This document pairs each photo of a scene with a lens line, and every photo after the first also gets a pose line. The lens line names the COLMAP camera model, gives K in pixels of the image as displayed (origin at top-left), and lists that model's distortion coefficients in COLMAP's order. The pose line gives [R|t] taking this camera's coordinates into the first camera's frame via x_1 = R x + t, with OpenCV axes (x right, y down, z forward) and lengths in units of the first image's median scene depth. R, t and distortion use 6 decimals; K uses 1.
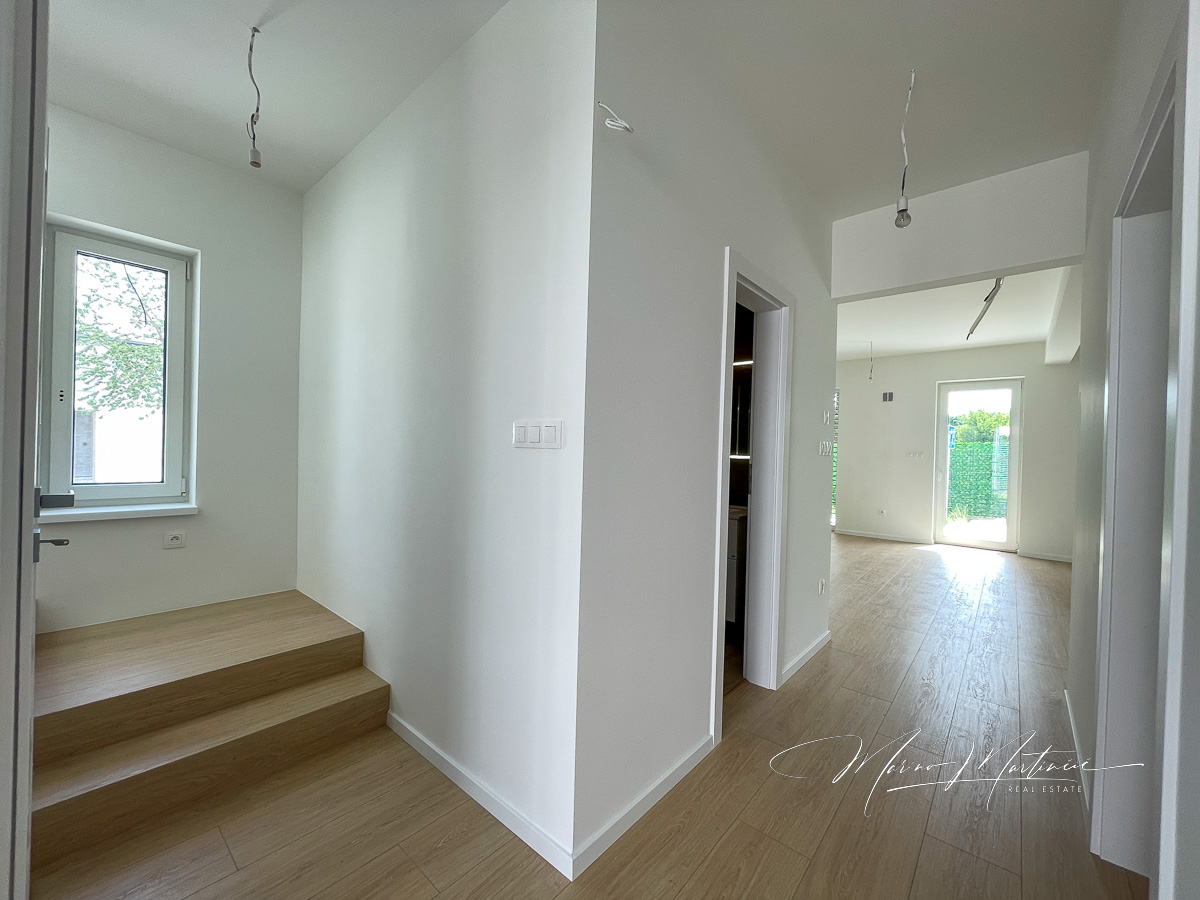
lens RADIAL K [[482.1, 0, 587.1], [0, 482.1, 452.4], [0, 0, 1]] dist [-0.005582, 0.000410]
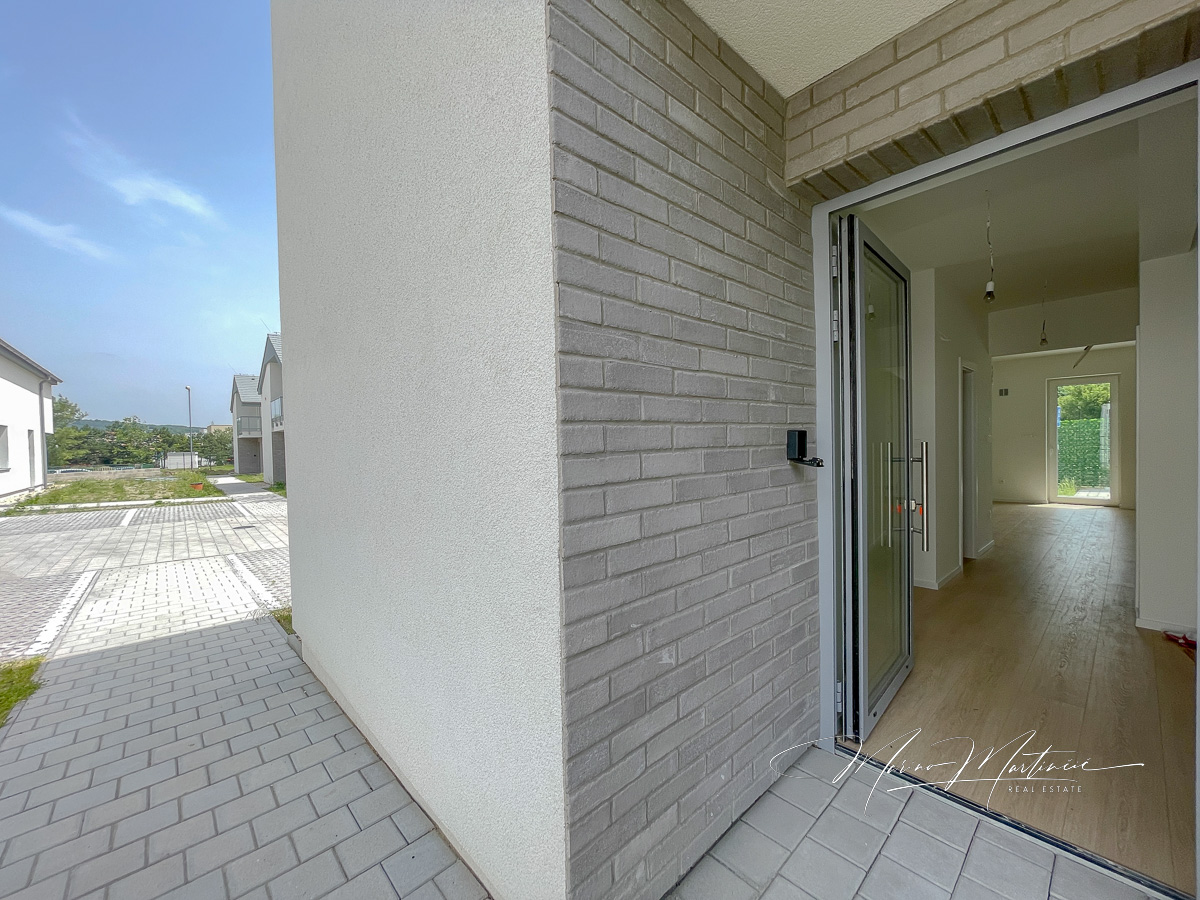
lens RADIAL K [[482.1, 0, 587.1], [0, 482.1, 452.4], [0, 0, 1]] dist [-0.005582, 0.000410]
pose [[0.991304, -0.050059, -0.121702, -0.334570], [0.051210, 0.998668, 0.006350, -0.019426], [0.121222, -0.012528, 0.992546, -0.417154]]
